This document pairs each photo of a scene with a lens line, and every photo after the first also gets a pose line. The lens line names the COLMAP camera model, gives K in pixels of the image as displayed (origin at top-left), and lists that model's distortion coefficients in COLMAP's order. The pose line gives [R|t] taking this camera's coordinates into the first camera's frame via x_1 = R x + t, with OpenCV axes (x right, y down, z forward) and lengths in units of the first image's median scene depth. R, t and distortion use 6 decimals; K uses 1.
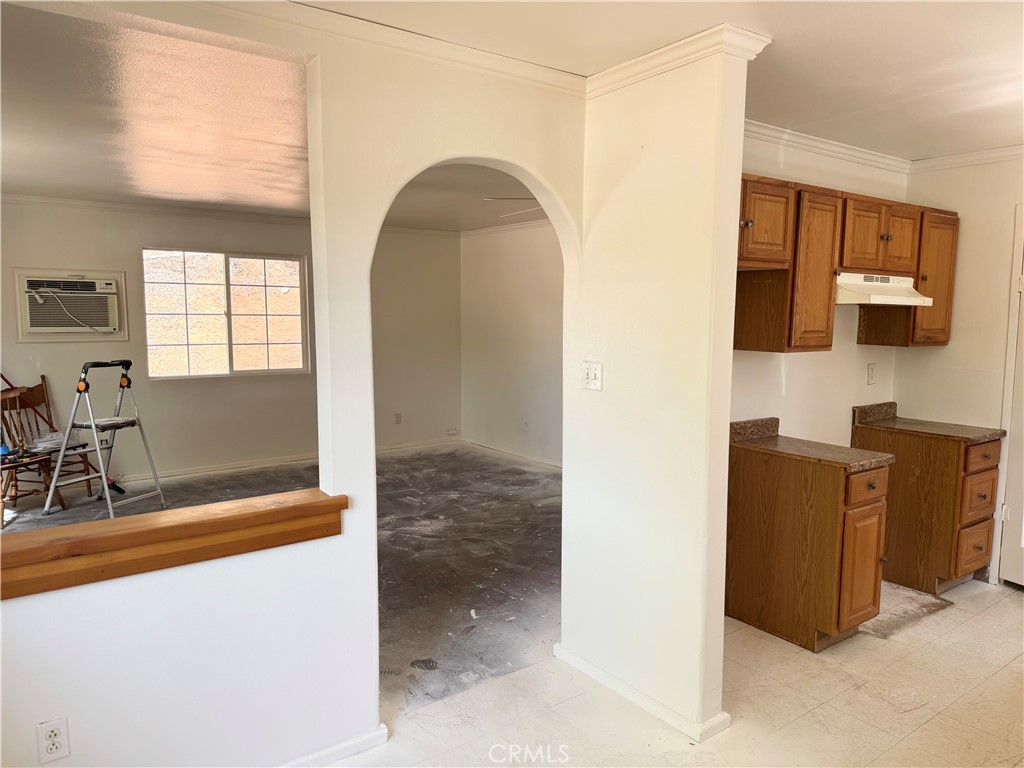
lens RADIAL K [[715.9, 0, 515.5], [0, 715.9, 384.7], [0, 0, 1]] dist [0.059350, -0.078709]
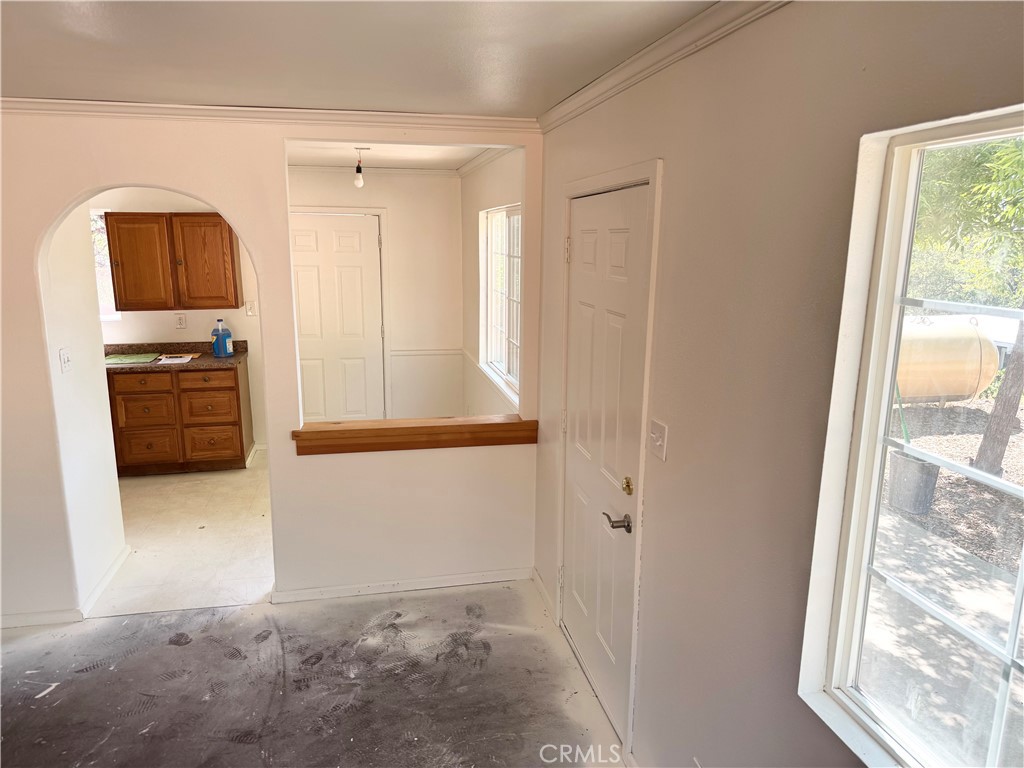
lens RADIAL K [[715.9, 0, 506.4], [0, 715.9, 385.7], [0, 0, 1]] dist [0.059350, -0.078709]
pose [[-0.909281, -0.090059, 0.406321, -0.831986], [0.036896, 0.955018, 0.294242, -0.235988], [-0.414543, 0.282540, -0.865058, 1.387573]]
